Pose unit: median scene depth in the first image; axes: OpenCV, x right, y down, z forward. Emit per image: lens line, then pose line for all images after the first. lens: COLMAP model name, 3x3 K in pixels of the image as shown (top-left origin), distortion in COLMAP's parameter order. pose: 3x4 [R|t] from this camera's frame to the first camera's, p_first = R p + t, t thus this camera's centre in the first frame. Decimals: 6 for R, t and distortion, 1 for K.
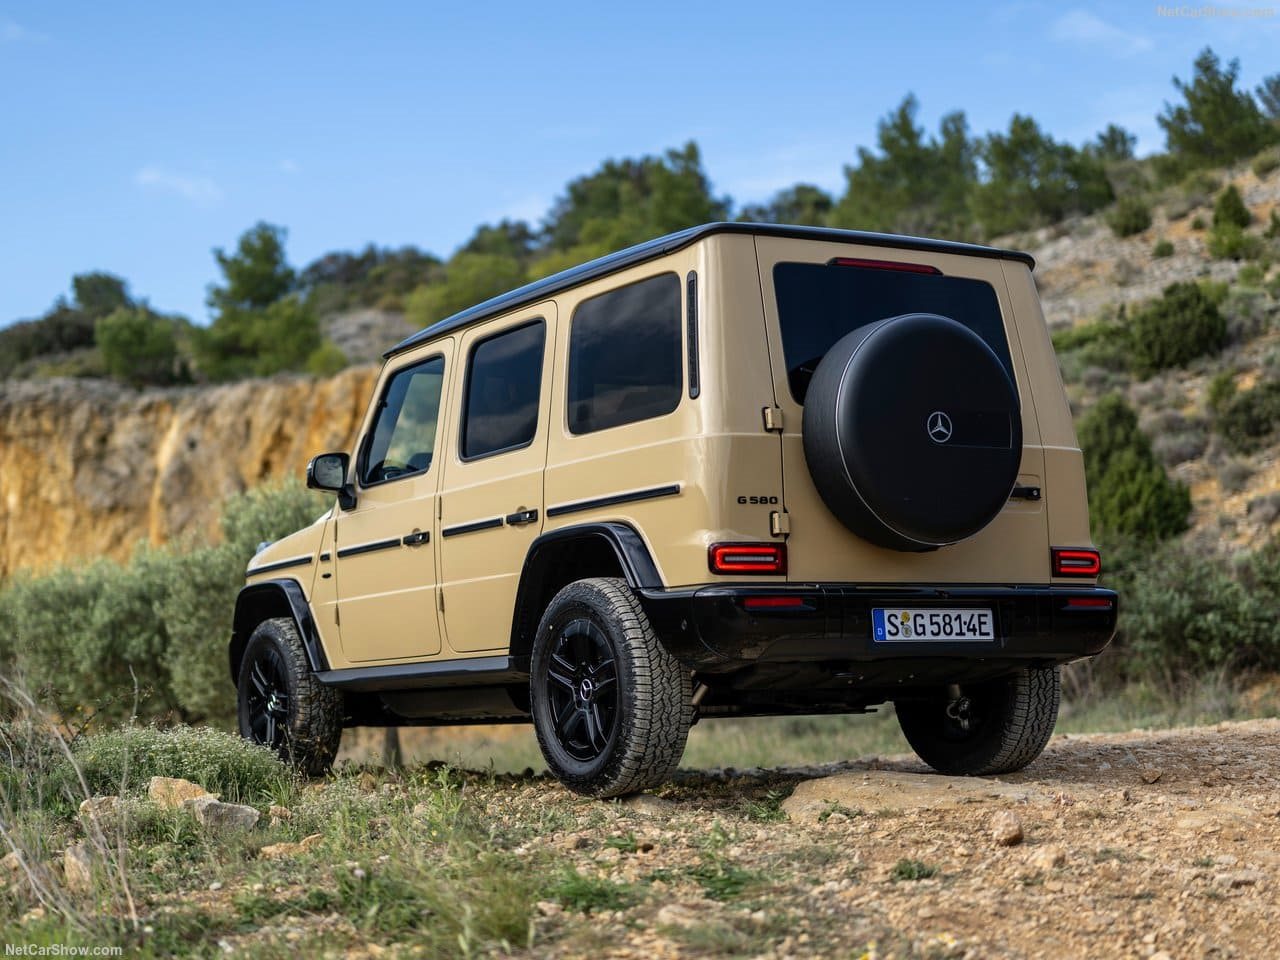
lens RADIAL K [[2410.0, 0, 612.6], [0, 2410.0, 477.6], [0, 0, 1]] dist [0.010680, -0.086657]
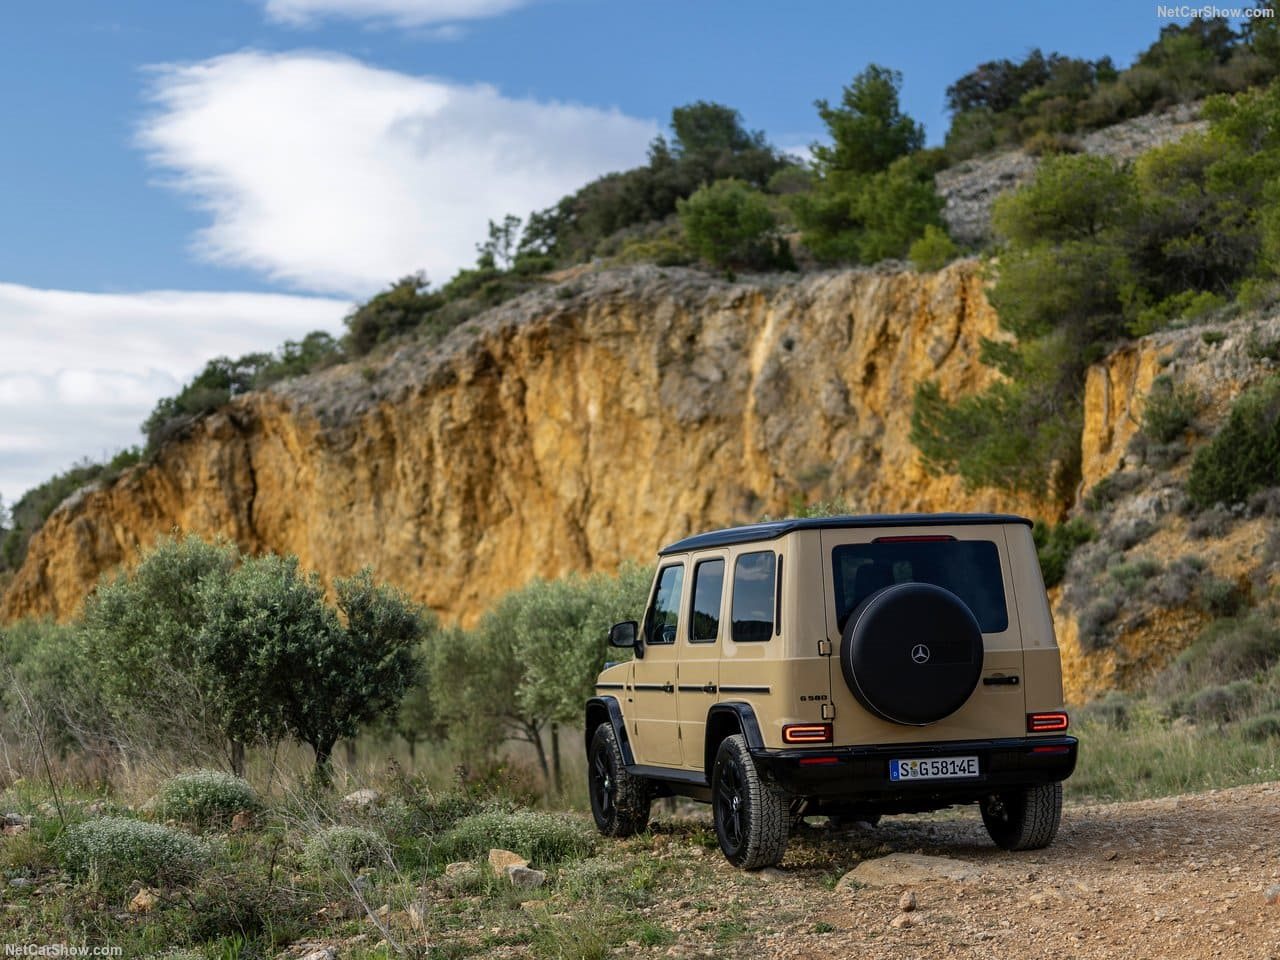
lens RADIAL K [[3554.0, 0, 568.7], [0, 3554.0, 480.2], [0, 0, 1]] dist [-0.055048, 0.639253]
pose [[0.960536, -0.016572, -0.277661, 0.480716], [0.036992, 0.996967, 0.068467, -0.260252], [0.275684, -0.076036, 0.958236, -1.147819]]
